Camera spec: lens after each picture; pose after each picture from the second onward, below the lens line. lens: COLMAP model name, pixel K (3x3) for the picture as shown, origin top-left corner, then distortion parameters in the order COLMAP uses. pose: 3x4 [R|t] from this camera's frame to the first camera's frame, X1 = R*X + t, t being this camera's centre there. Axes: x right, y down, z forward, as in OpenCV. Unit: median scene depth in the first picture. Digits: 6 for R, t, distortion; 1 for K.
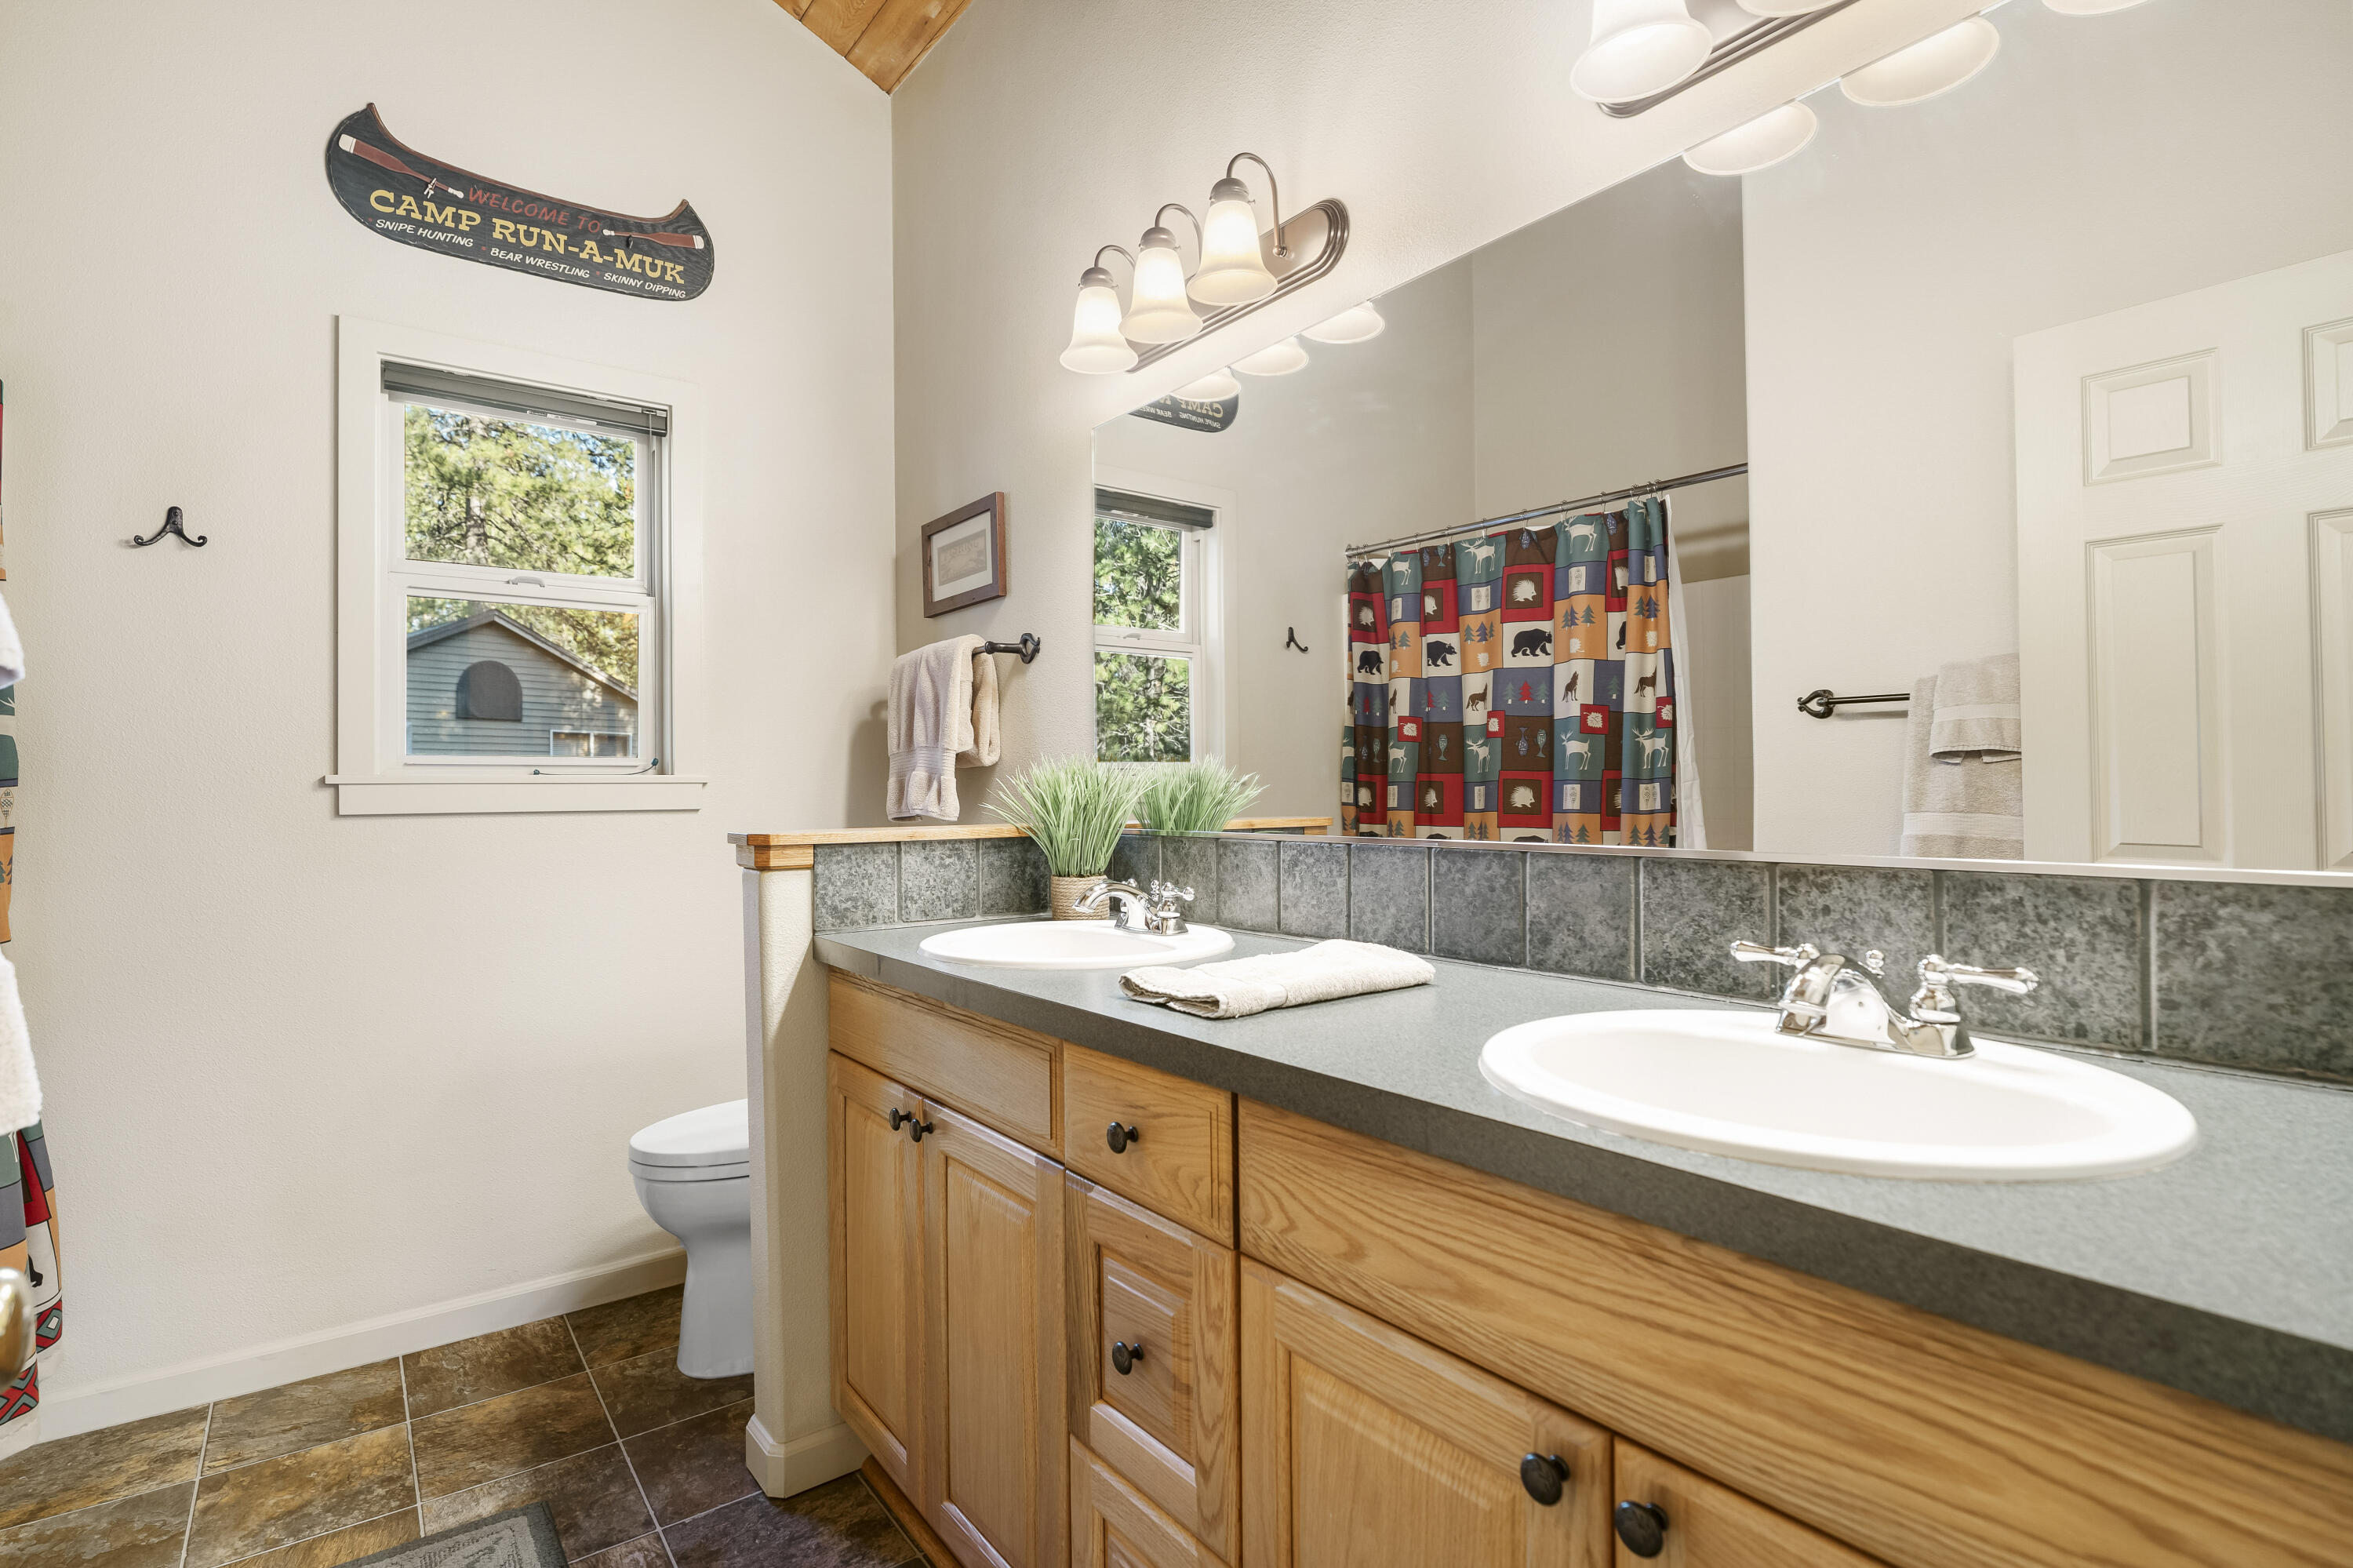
lens RADIAL K [[1134.2, 0, 1178.4], [0, 1134.2, 785.8], [0, 0, 1]] dist [0.000377, 0.000031]
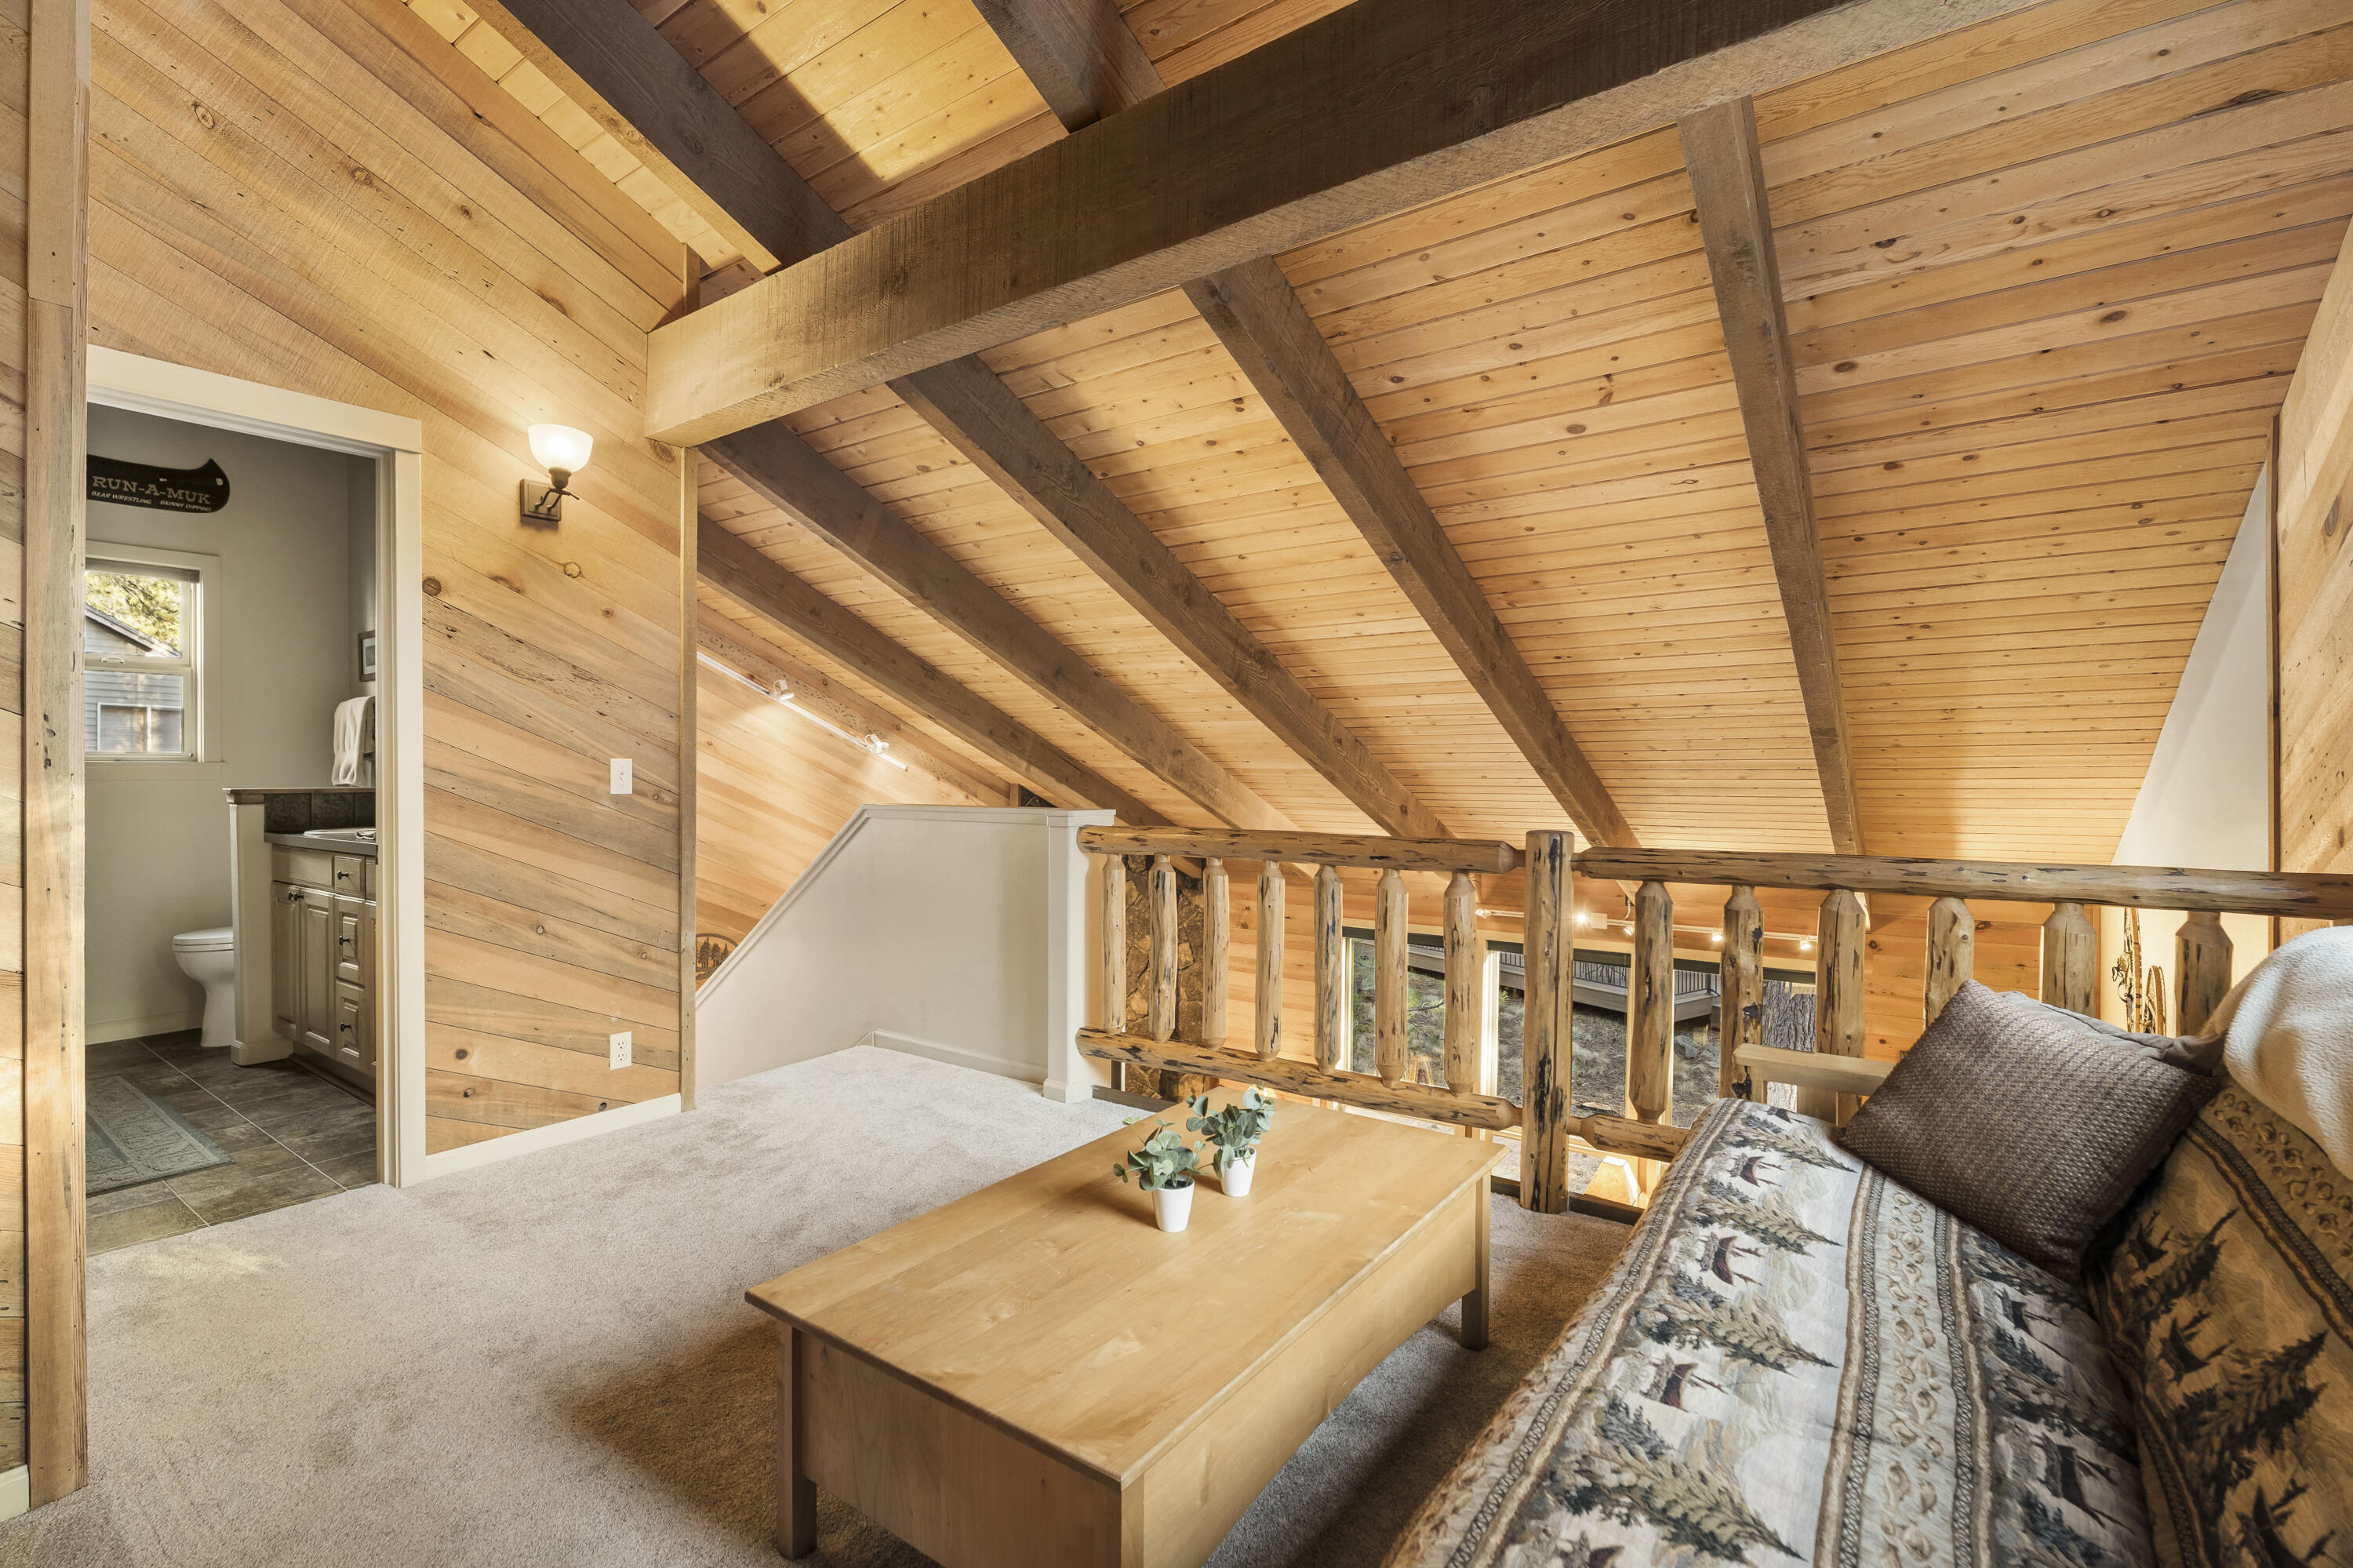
lens RADIAL K [[1048.7, 0, 1176.6], [0, 1048.7, 780.9], [0, 0, 1]] dist [-0.002141, -0.000680]
pose [[0.955496, 0.009489, 0.294851, 0.655783], [-0.012316, 0.999894, 0.007733, 0.008392], [-0.294746, -0.011020, 0.955512, -1.273475]]
